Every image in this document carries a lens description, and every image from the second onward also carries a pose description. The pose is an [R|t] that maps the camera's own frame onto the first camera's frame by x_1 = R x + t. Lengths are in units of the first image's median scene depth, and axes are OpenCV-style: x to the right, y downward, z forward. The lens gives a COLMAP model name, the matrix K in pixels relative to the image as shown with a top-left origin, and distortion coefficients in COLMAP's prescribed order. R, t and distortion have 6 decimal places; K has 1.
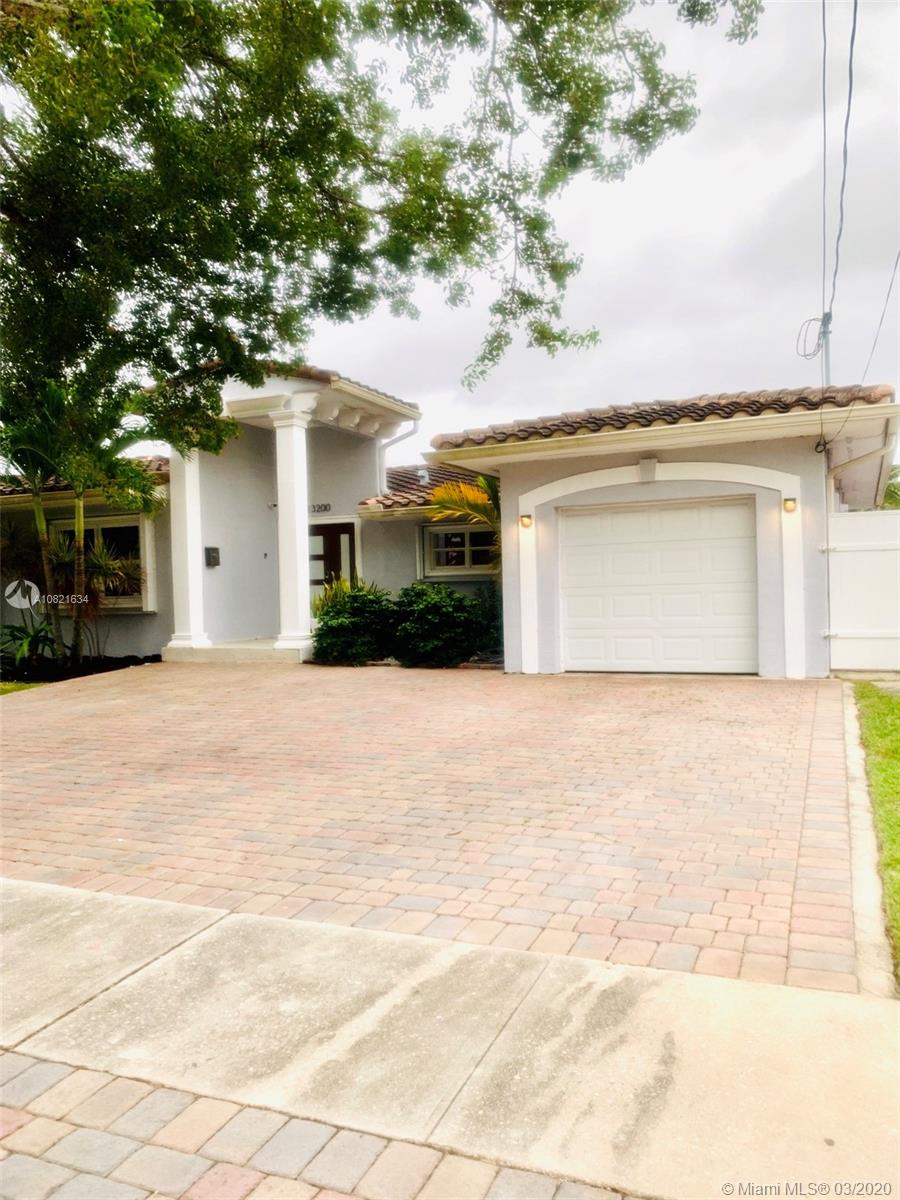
lens RADIAL K [[900.3, 0, 472.5], [0, 900.3, 579.7], [0, 0, 1]] dist [0.072082, -0.107720]
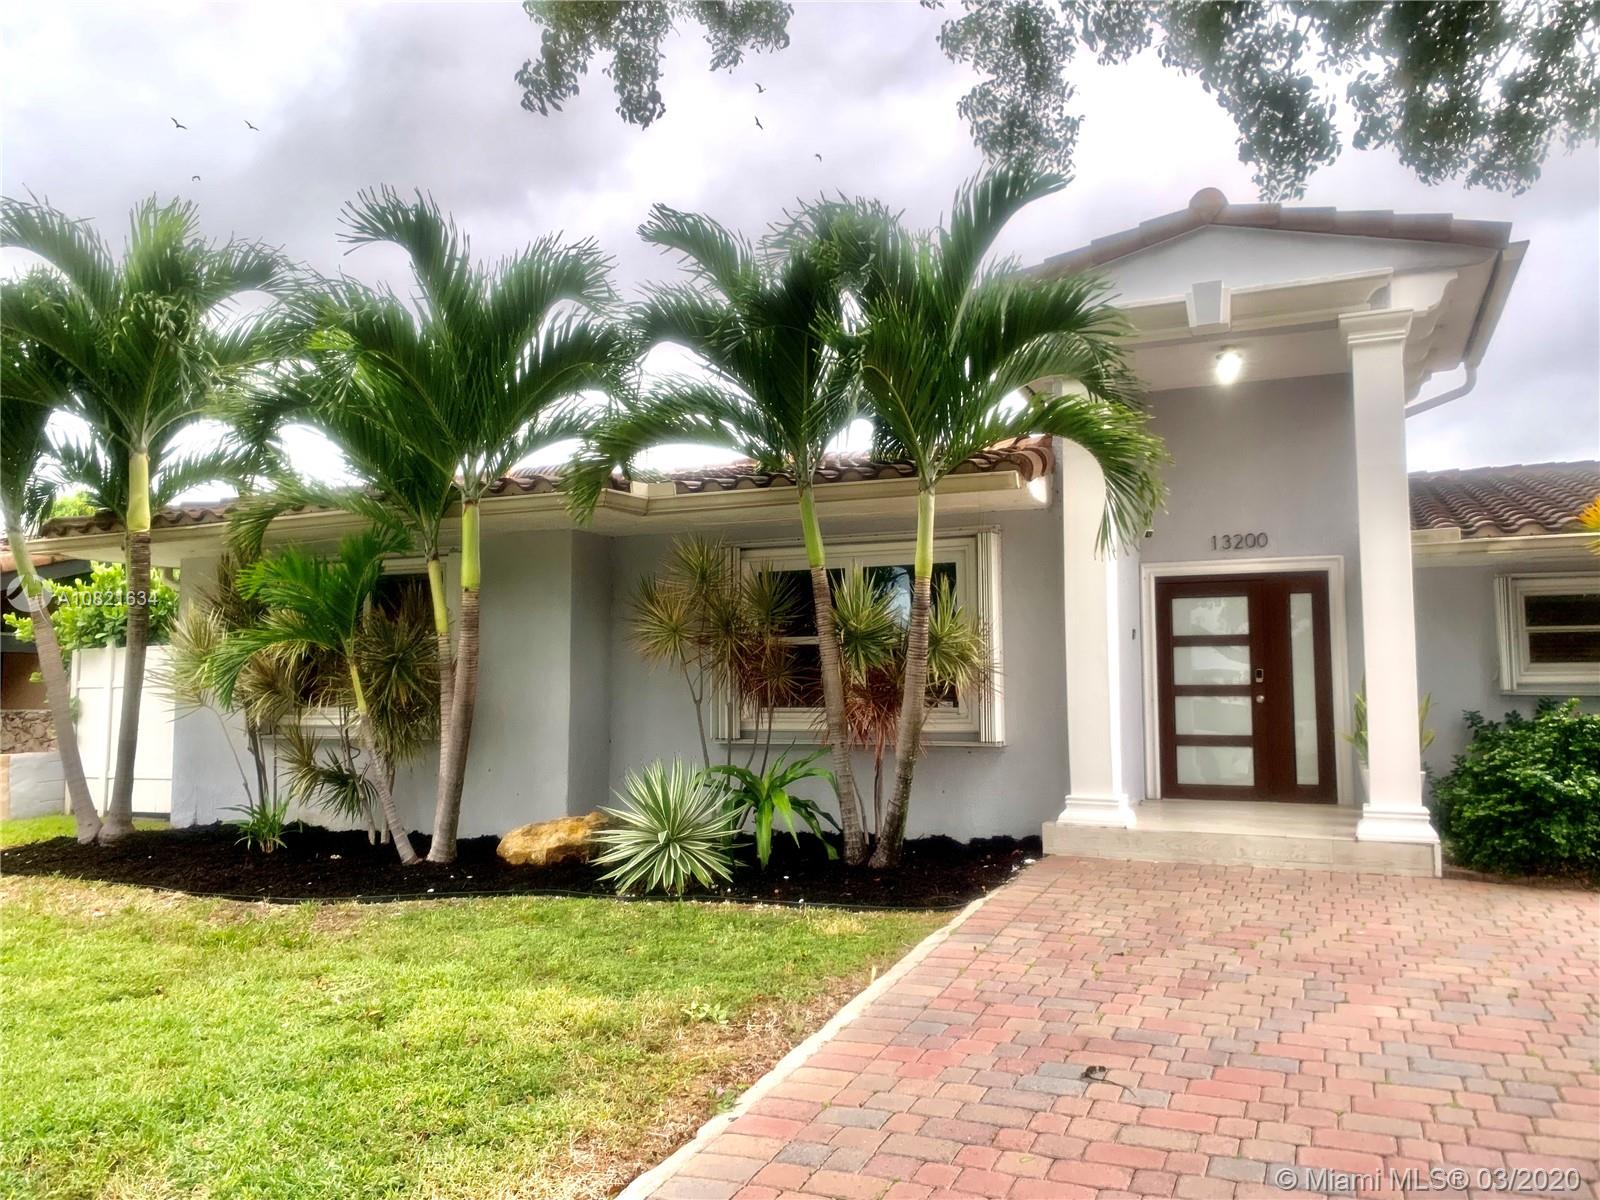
lens RADIAL K [[1200.5, 0, 782.1], [0, 1200.5, 599.8], [0, 0, 1]] dist [0.072082, -0.107720]
pose [[0.999623, 0.026853, -0.005802, -0.613669], [-0.027221, 0.996643, -0.077209, 0.016376], [0.003709, 0.077337, 0.996998, 0.494979]]
